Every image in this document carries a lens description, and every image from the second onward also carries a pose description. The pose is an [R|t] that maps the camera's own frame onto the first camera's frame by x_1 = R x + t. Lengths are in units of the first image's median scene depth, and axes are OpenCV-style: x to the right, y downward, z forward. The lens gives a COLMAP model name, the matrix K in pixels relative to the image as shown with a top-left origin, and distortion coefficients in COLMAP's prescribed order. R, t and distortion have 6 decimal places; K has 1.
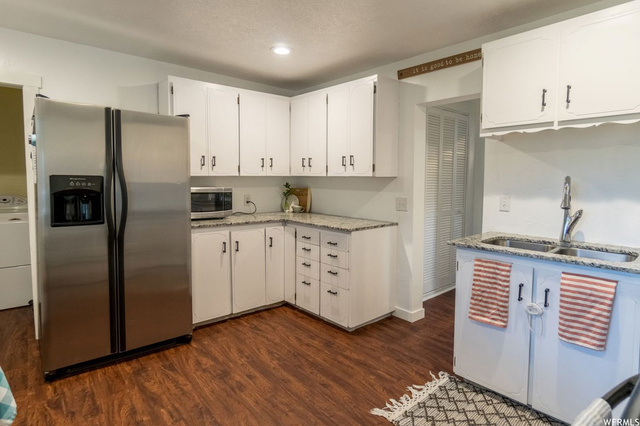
lens RADIAL K [[348.6, 0, 324.2], [0, 348.6, 201.1], [0, 0, 1]] dist [0.004627, 0.000552]
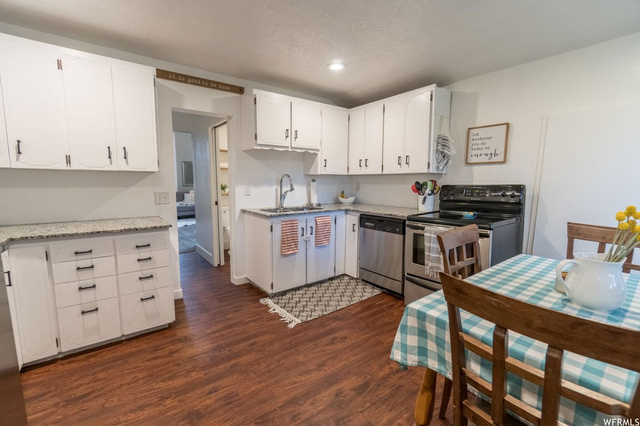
lens RADIAL K [[276.9, 0, 322.2], [0, 276.9, 214.3], [0, 0, 1]] dist [-0.001659, -0.000474]
pose [[0.074102, -0.134733, 0.988107, -0.810754], [0.053396, 0.989946, 0.130980, -0.036075], [-0.995820, 0.043056, 0.080551, 0.606519]]
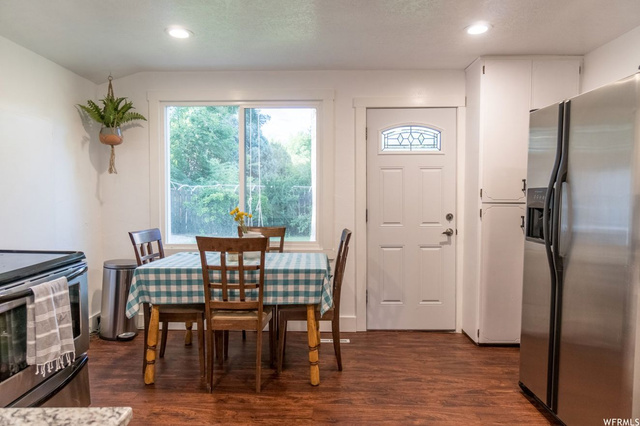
lens RADIAL K [[422.7, 0, 317.3], [0, 422.7, 209.2], [0, 0, 1]] dist [0.009286, 0.000402]
pose [[-0.666921, 0.014563, -0.744986, 0.479246], [-0.047656, 0.996928, 0.062150, -0.054855], [0.743603, 0.076952, -0.664178, 1.226441]]
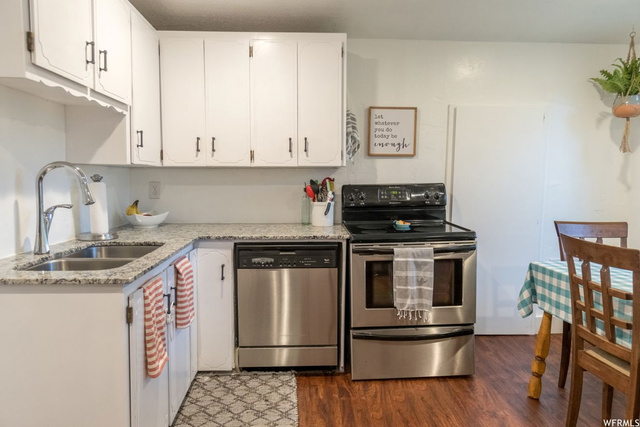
lens RADIAL K [[422.7, 0, 316.7], [0, 422.7, 214.6], [0, 0, 1]] dist [0.009286, 0.000402]
pose [[-0.771599, -0.070346, 0.632207, -0.269056], [0.022416, 0.990242, 0.137543, -0.064697], [-0.635714, 0.120300, -0.762493, 1.219956]]
